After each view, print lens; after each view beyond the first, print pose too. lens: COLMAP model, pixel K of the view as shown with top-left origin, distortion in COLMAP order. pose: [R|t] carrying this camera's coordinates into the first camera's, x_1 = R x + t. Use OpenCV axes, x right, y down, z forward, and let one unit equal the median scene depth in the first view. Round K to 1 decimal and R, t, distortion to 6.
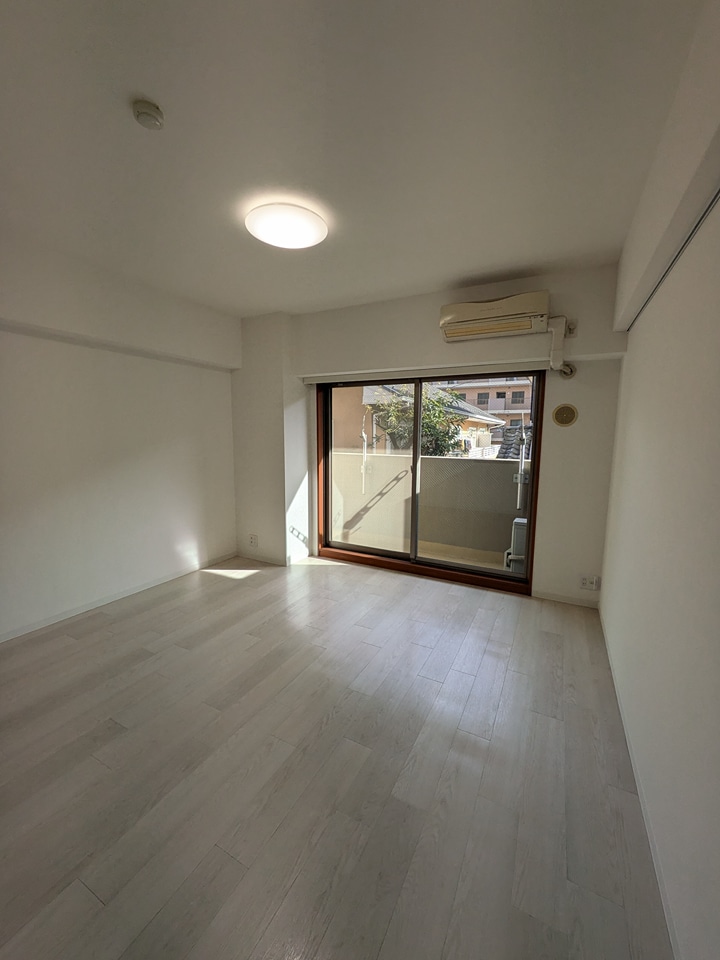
lens RADIAL K [[378.5, 0, 358.4], [0, 378.5, 478.4], [0, 0, 1]] dist [0.001750, 0.000540]
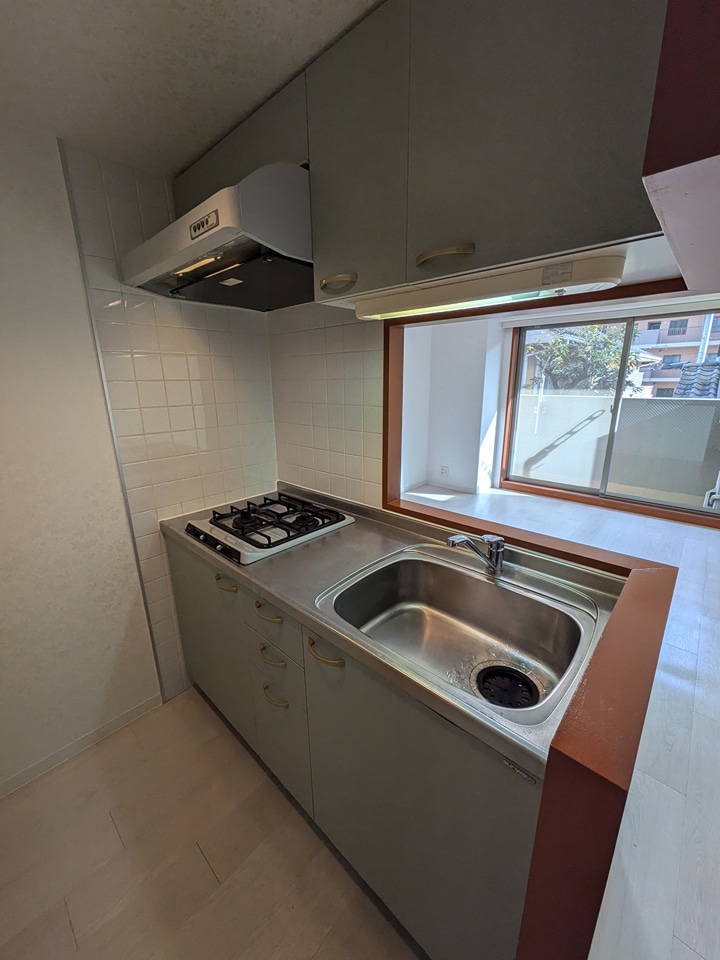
lens RADIAL K [[378.5, 0, 362.7], [0, 378.5, 479.8], [0, 0, 1]] dist [0.001750, 0.000540]
pose [[0.967479, 0.048531, -0.248252, -0.222573], [-0.011598, 0.988901, 0.148124, 0.020131], [0.252685, -0.140428, 0.957304, -0.176028]]
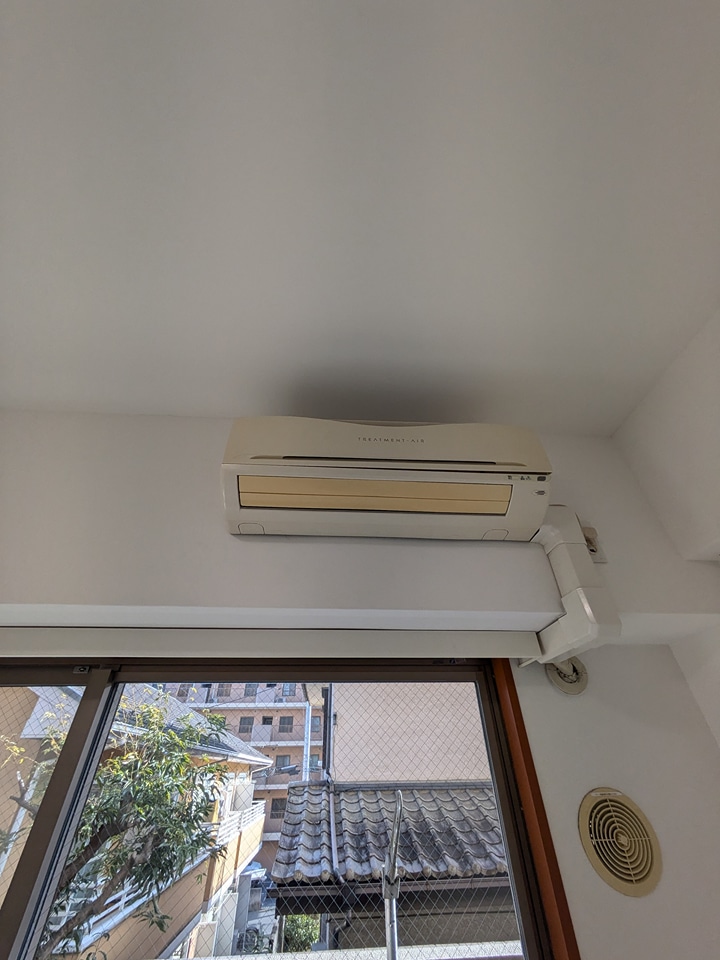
lens RADIAL K [[378.5, 0, 361.1], [0, 378.5, 482.0], [0, 0, 1]] dist [0.001750, 0.000540]
pose [[0.843245, 0.310002, 0.439132, 0.126497], [0.085644, 0.729025, -0.679108, -0.130656], [-0.530663, 0.610263, 0.588197, 0.548344]]
